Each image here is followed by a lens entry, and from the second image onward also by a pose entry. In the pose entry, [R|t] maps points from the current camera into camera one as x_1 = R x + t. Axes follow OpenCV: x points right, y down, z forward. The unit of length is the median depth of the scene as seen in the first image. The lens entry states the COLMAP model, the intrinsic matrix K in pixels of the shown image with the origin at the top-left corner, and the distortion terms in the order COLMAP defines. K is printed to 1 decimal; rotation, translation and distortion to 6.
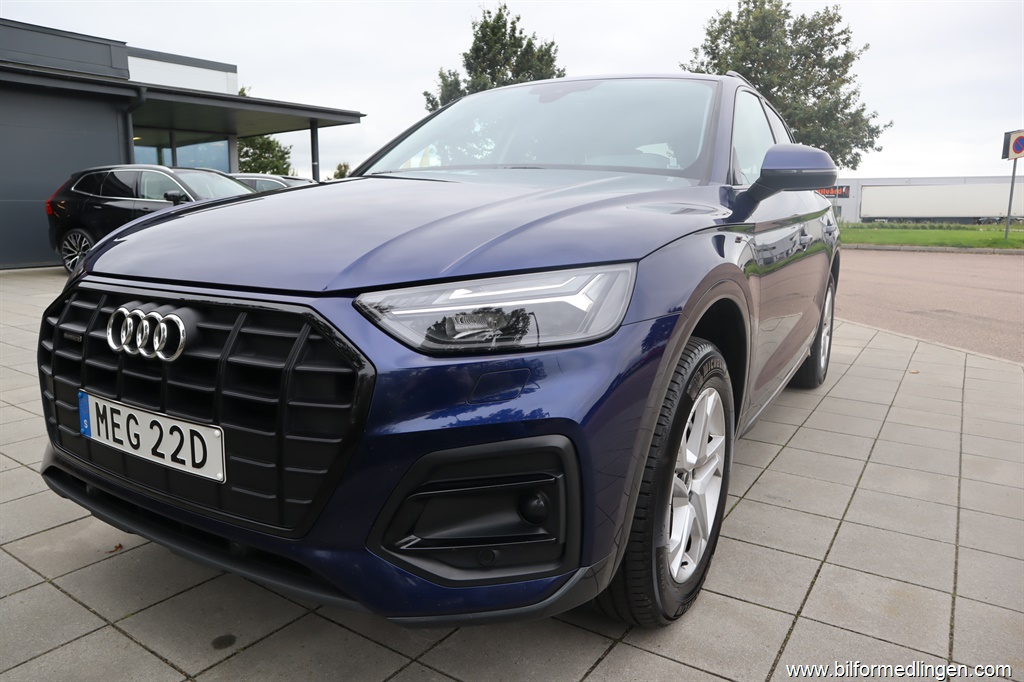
lens RADIAL K [[704.9, 0, 507.3], [0, 704.9, 349.5], [0, 0, 1]] dist [-0.096531, 0.036734]
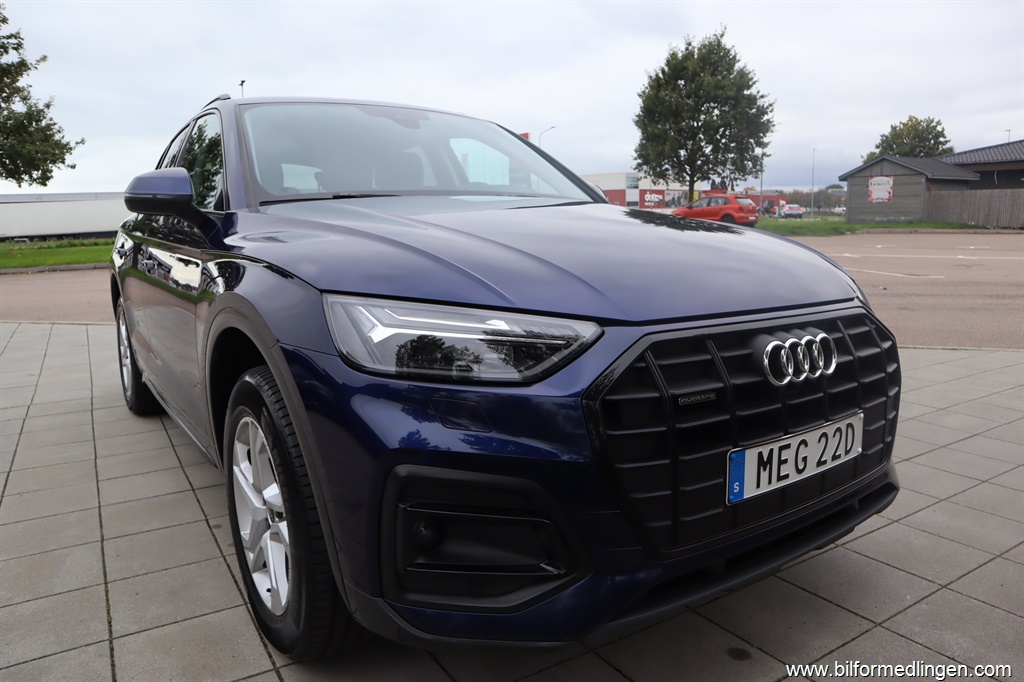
lens RADIAL K [[704.9, 0, 510.6], [0, 704.9, 340.6], [0, 0, 1]] dist [-0.096531, 0.036734]
pose [[0.369839, -0.137581, 0.918853, -0.148901], [0.170329, 0.982254, 0.078517, -0.018966], [-0.913350, 0.127469, 0.386710, 0.088309]]
